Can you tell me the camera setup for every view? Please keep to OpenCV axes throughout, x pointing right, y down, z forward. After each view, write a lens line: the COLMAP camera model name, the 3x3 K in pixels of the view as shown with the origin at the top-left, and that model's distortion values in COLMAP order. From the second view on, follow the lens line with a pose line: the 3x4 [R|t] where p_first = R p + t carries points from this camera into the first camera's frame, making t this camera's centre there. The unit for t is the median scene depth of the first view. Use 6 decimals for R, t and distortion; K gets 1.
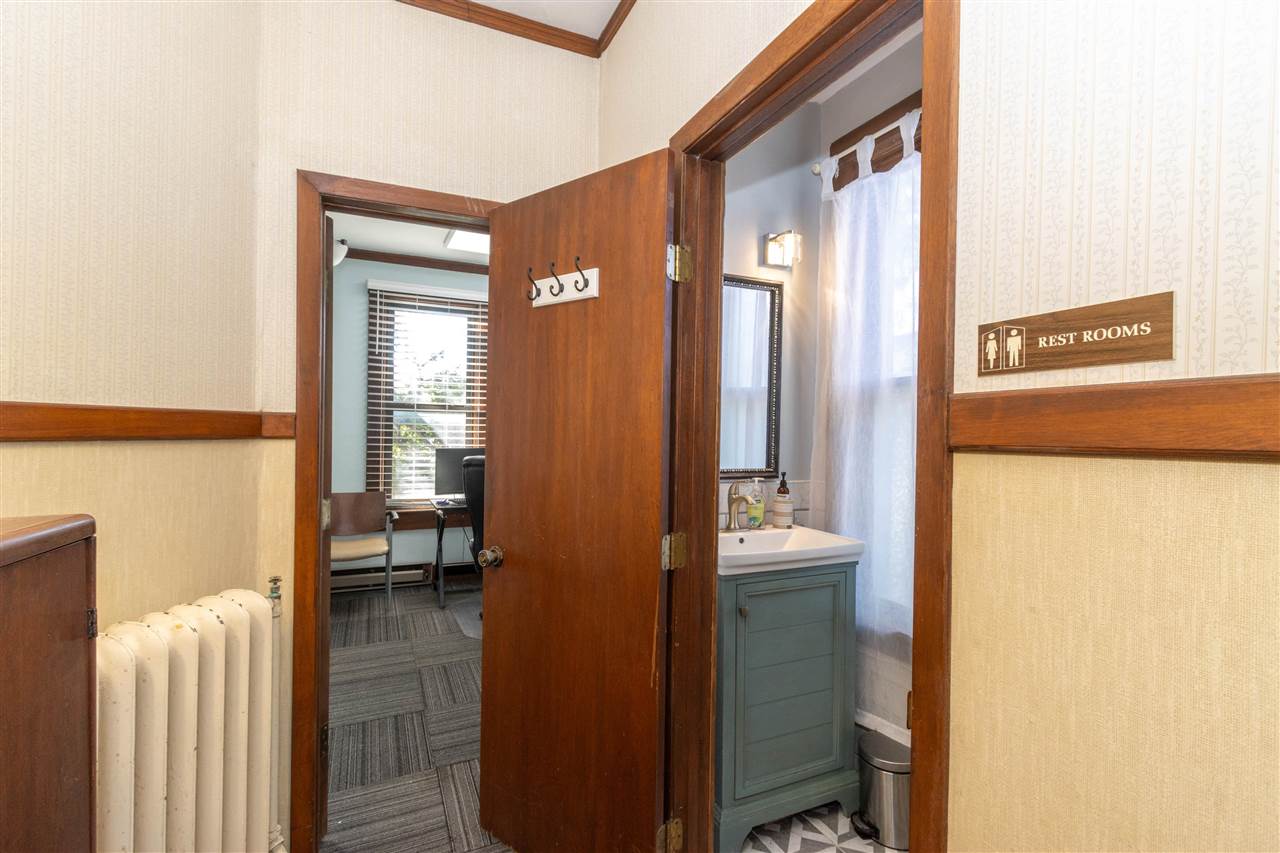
lens RADIAL K [[593.2, 0, 633.5], [0, 593.2, 430.3], [0, 0, 1]] dist [-0.006854, 0.001001]
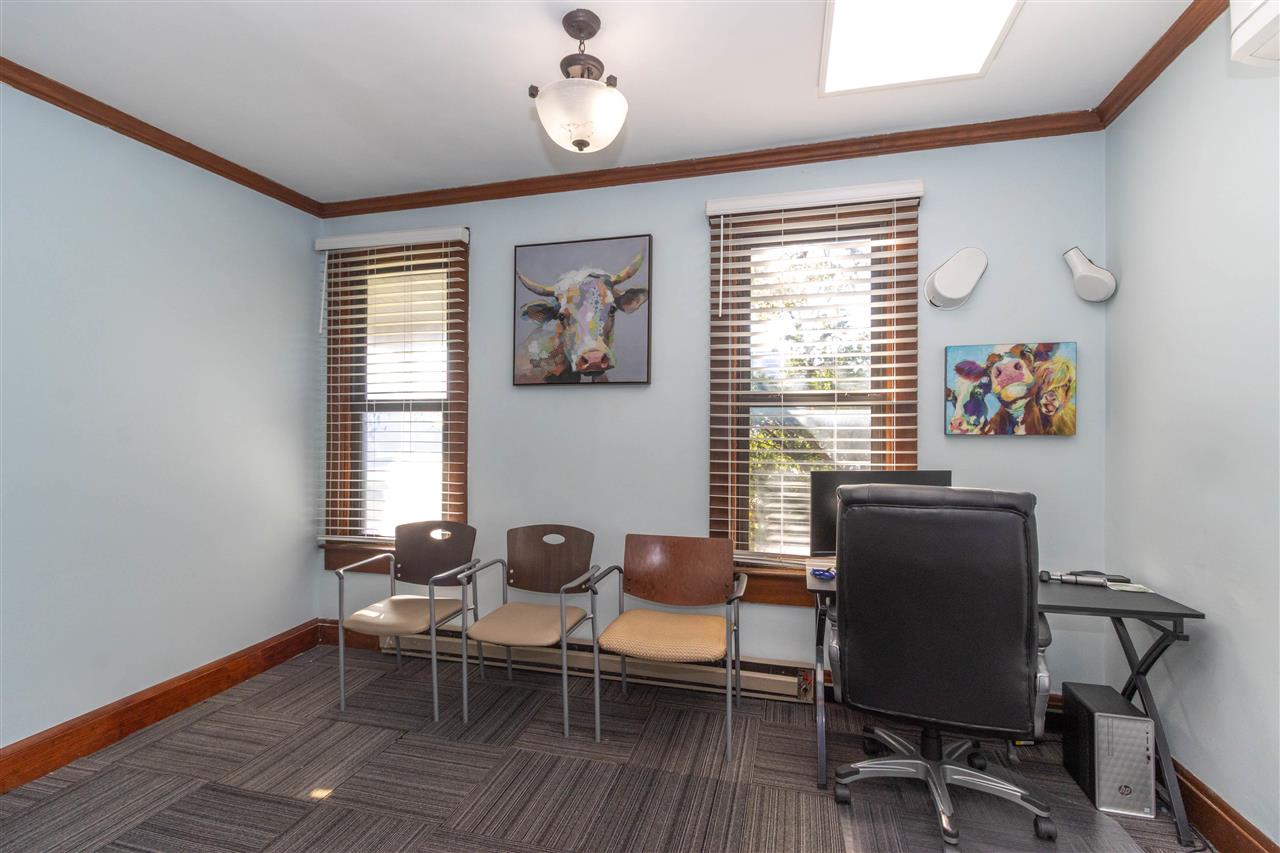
lens RADIAL K [[593.2, 0, 634.0], [0, 593.2, 425.4], [0, 0, 1]] dist [-0.006854, 0.001001]
pose [[0.764682, -0.016832, -0.644189, -0.100872], [0.014113, 0.999856, -0.009372, -0.009570], [0.644254, -0.001925, 0.764809, 0.457061]]
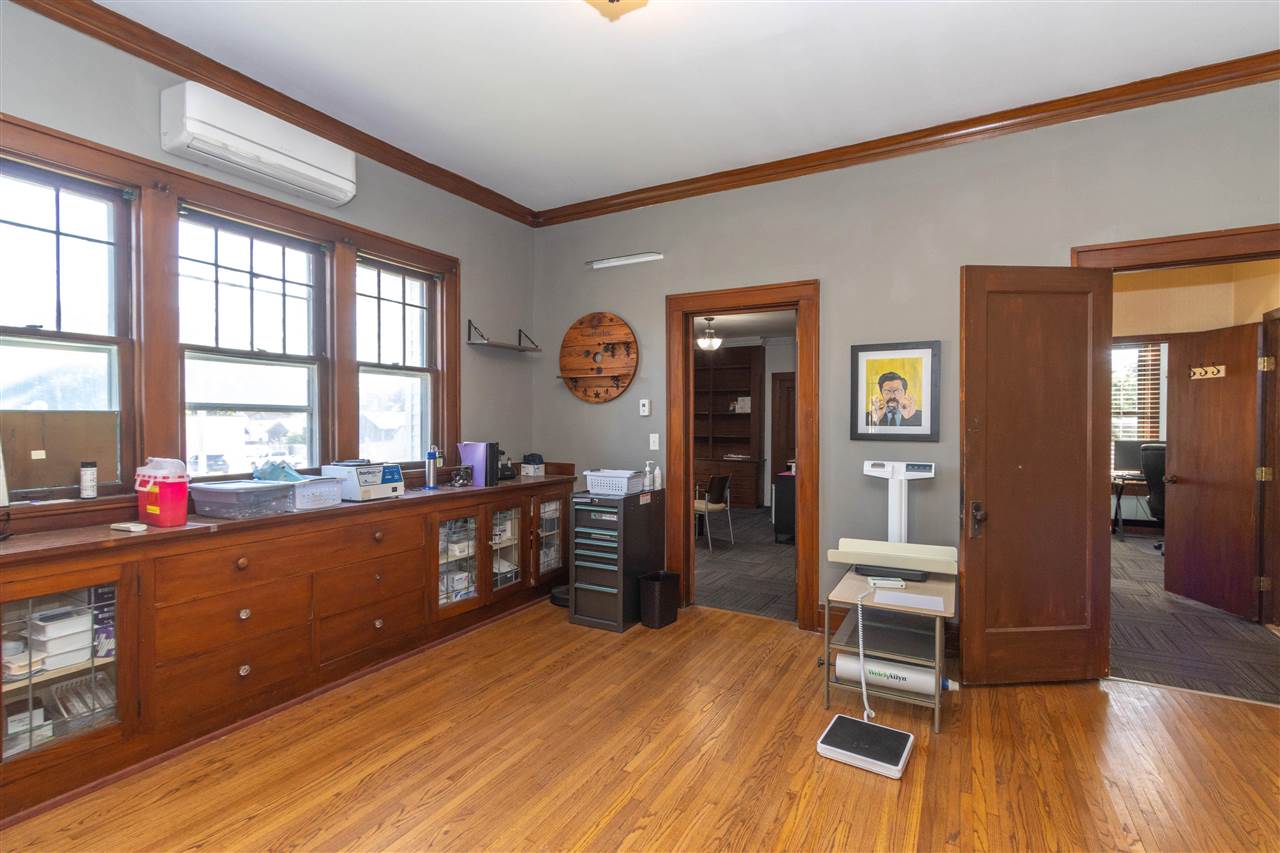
lens RADIAL K [[593.2, 0, 632.4], [0, 593.2, 426.0], [0, 0, 1]] dist [-0.006854, 0.001001]
pose [[0.582703, -0.011724, -0.812601, 0.177564], [0.005419, 0.999930, -0.010541, 0.001909], [0.812667, 0.001739, 0.582725, -0.883951]]
